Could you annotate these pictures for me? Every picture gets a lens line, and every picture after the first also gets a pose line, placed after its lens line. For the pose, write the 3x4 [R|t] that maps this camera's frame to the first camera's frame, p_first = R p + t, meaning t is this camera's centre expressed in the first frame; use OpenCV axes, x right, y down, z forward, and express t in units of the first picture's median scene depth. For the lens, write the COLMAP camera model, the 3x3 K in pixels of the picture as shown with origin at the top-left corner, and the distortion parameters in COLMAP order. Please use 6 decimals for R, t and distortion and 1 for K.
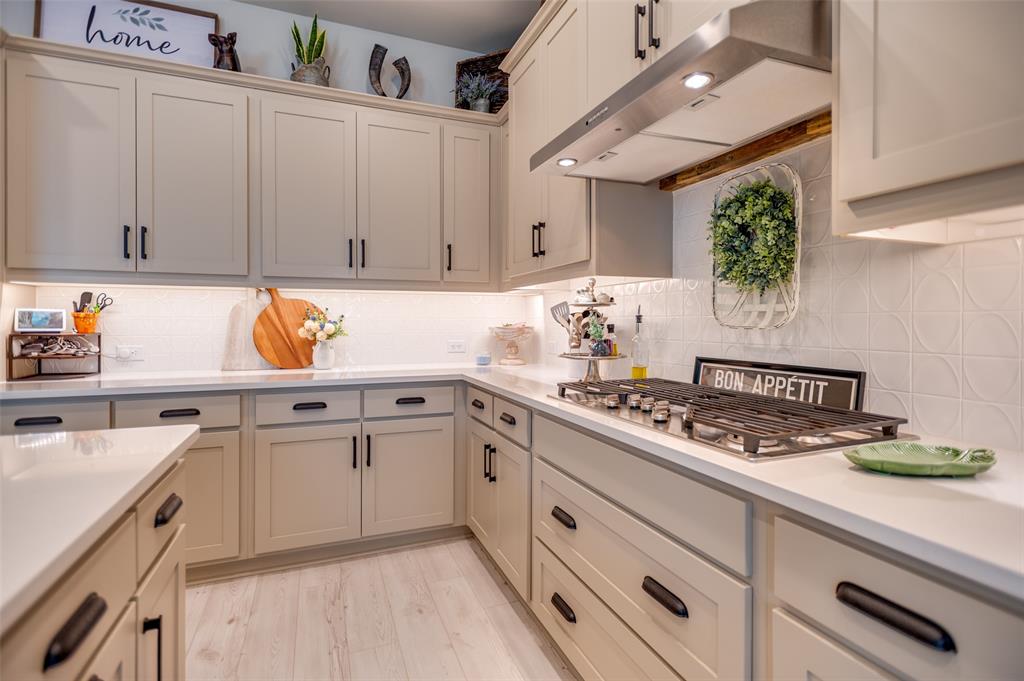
lens RADIAL K [[485.9, 0, 508.1], [0, 485.9, 323.4], [0, 0, 1]] dist [0.002196, -0.002441]
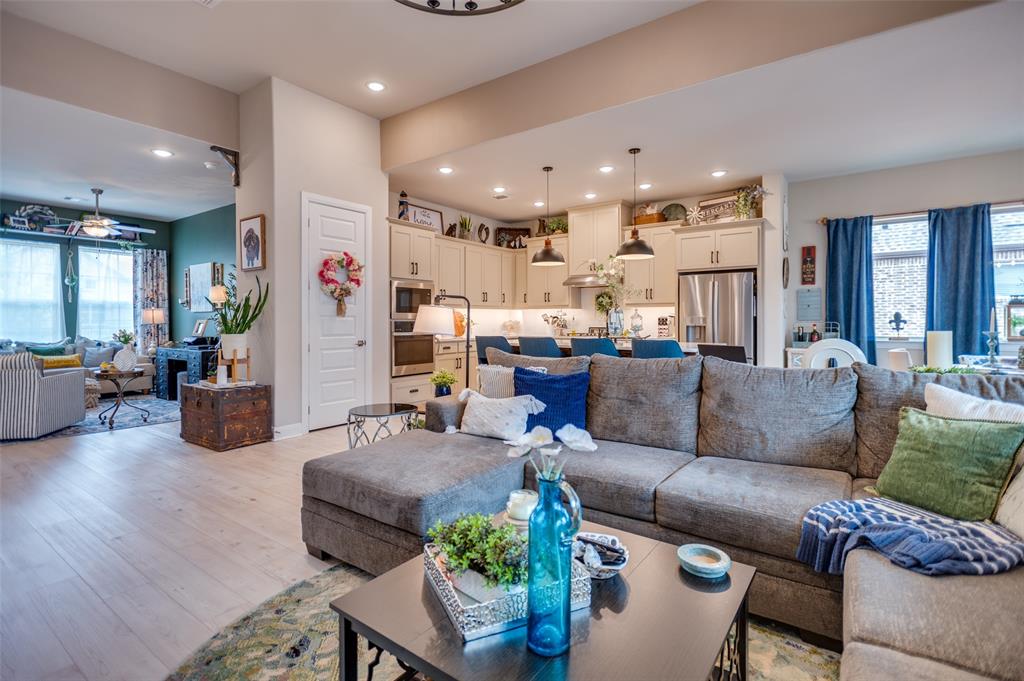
lens RADIAL K [[485.9, 0, 511.6], [0, 485.9, 322.0], [0, 0, 1]] dist [0.002196, -0.002441]
pose [[0.838486, -0.005976, 0.544890, -1.906968], [0.004778, 0.999982, 0.003615, 0.000650], [-0.544901, -0.000428, 0.838500, -1.701509]]
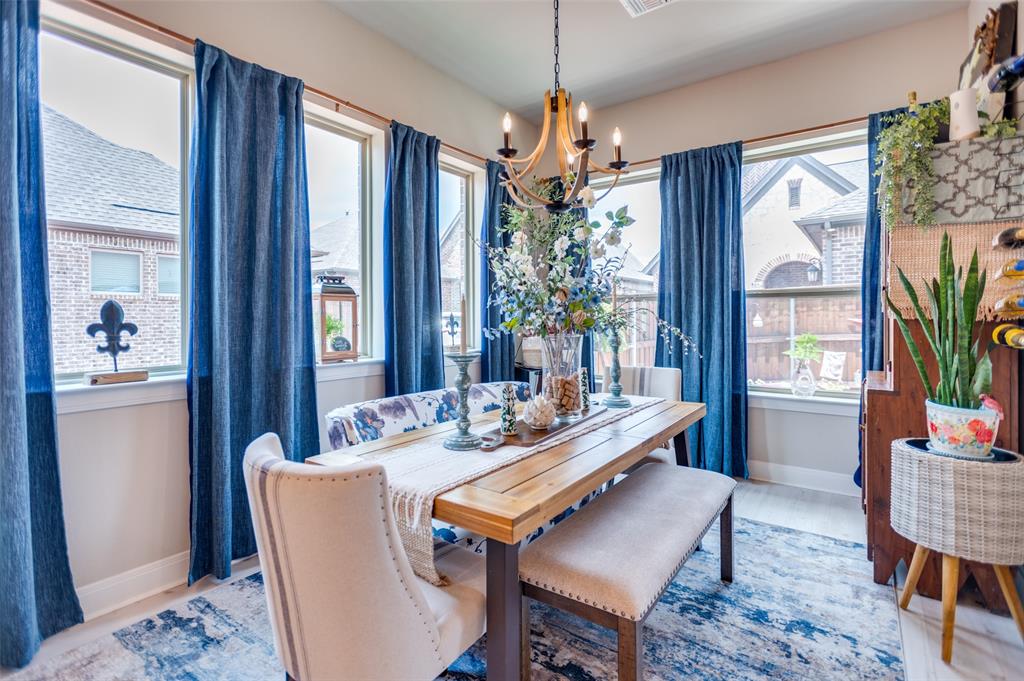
lens RADIAL K [[485.9, 0, 506.7], [0, 485.9, 319.3], [0, 0, 1]] dist [0.002196, -0.002441]
pose [[-0.535913, -0.002333, 0.844270, -0.131288], [0.005446, 0.999966, 0.006220, -0.000307], [-0.844256, 0.007932, -0.535882, -0.879268]]
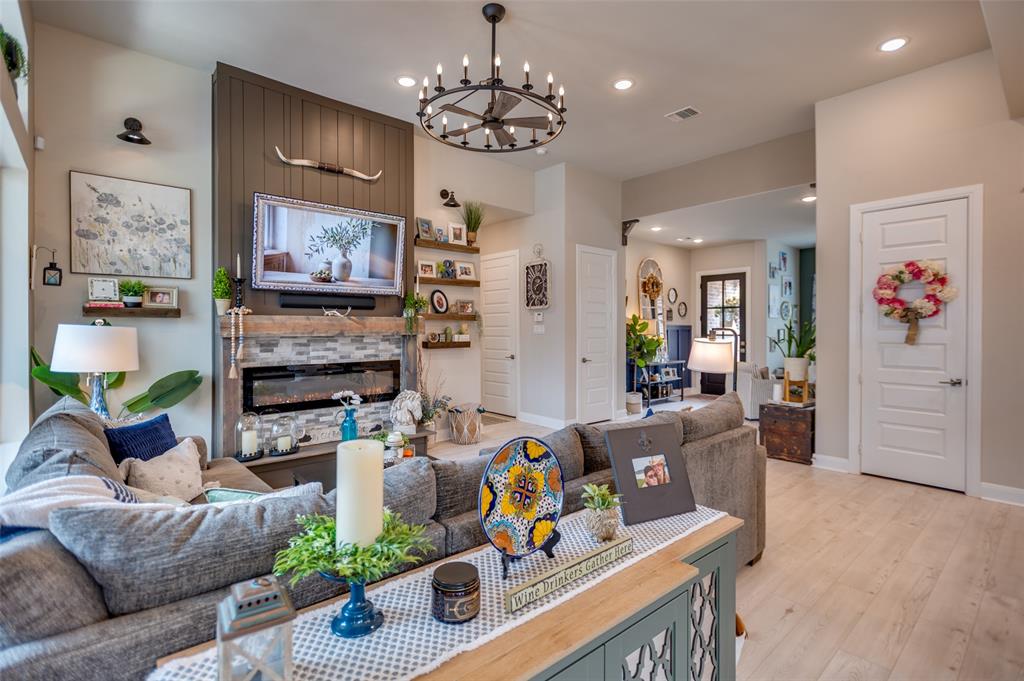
lens RADIAL K [[485.9, 0, 505.6], [0, 485.9, 329.1], [0, 0, 1]] dist [0.002196, -0.002441]
pose [[0.336666, -0.000595, -0.941624, -0.268364], [-0.000174, 1.000000, -0.000694, -0.068593], [0.941624, 0.000397, 0.336666, -1.387676]]
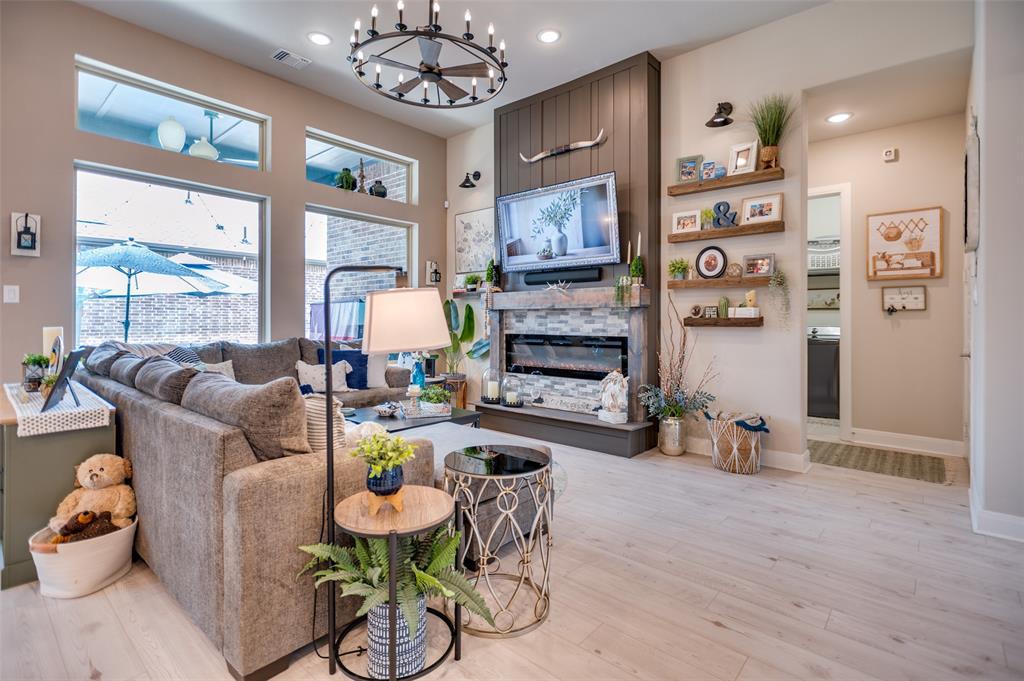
lens RADIAL K [[485.9, 0, 505.8], [0, 485.9, 318.1], [0, 0, 1]] dist [0.002196, -0.002441]
pose [[-0.889726, -0.006147, -0.456454, -1.148910], [-0.005598, 0.999981, -0.002555, -0.001002], [0.456461, 0.000282, -0.889743, 0.244796]]
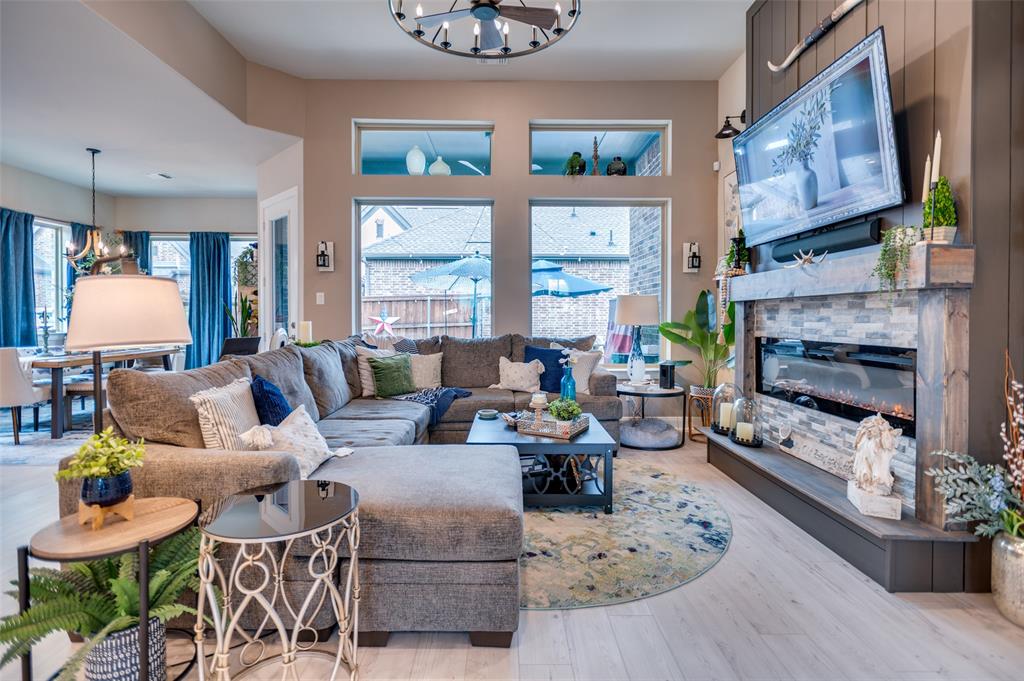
lens RADIAL K [[485.9, 0, 505.2], [0, 485.9, 322.1], [0, 0, 1]] dist [0.002196, -0.002441]
pose [[-0.933086, -0.008767, 0.359547, -1.954092], [-0.003751, 0.999886, 0.014645, 0.000450], [-0.359635, 0.012316, -0.933012, -0.029981]]
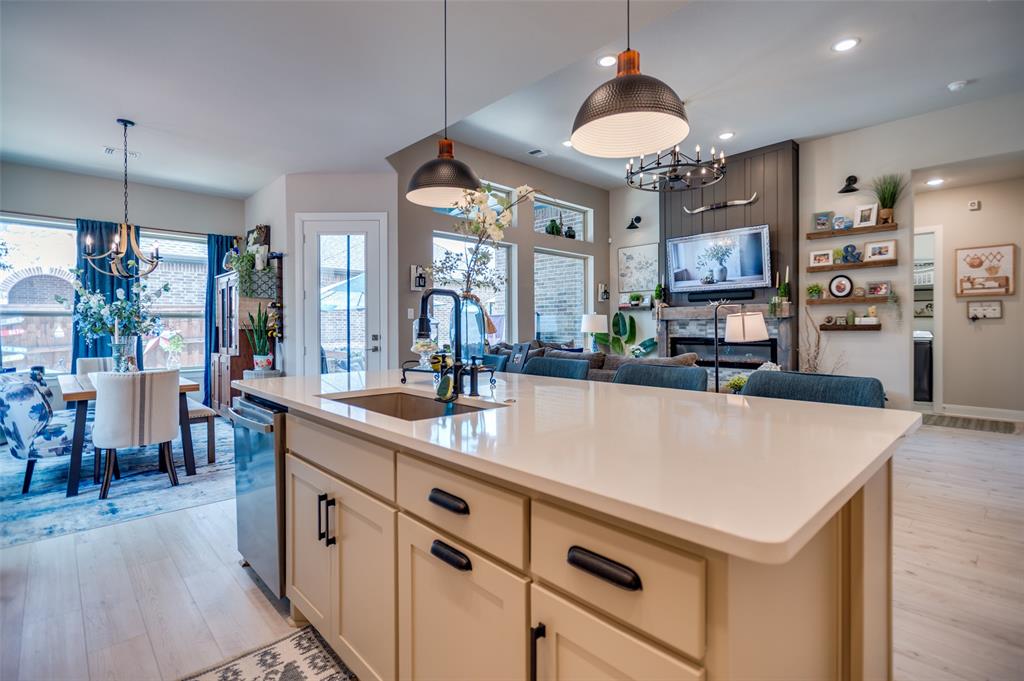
lens RADIAL K [[485.9, 0, 505.8], [0, 485.9, 332.3], [0, 0, 1]] dist [0.002196, -0.002441]
pose [[-0.927536, 0.004107, -0.373711, -0.094359], [0.000702, 0.999957, 0.009248, 0.003949], [0.373733, 0.008316, -0.927499, 0.700550]]
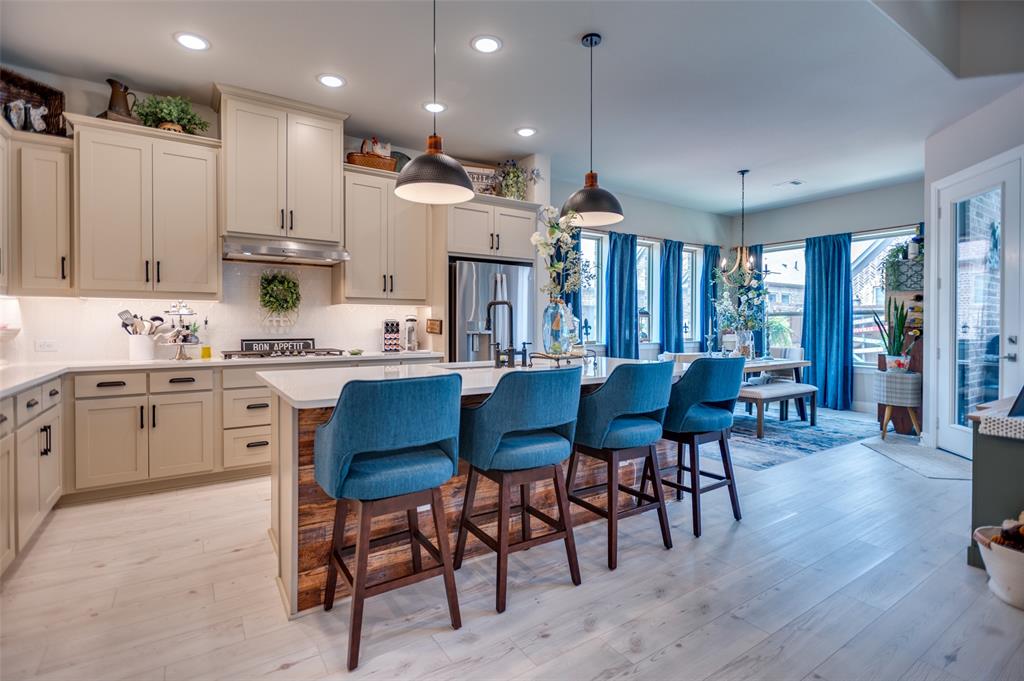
lens RADIAL K [[485.9, 0, 506.7], [0, 485.9, 330.0], [0, 0, 1]] dist [0.002196, -0.002441]
pose [[-0.209141, -0.012984, 0.977799, -1.512106], [0.000376, 0.999911, 0.013358, -0.003613], [-0.977885, 0.003162, -0.209117, 0.188628]]
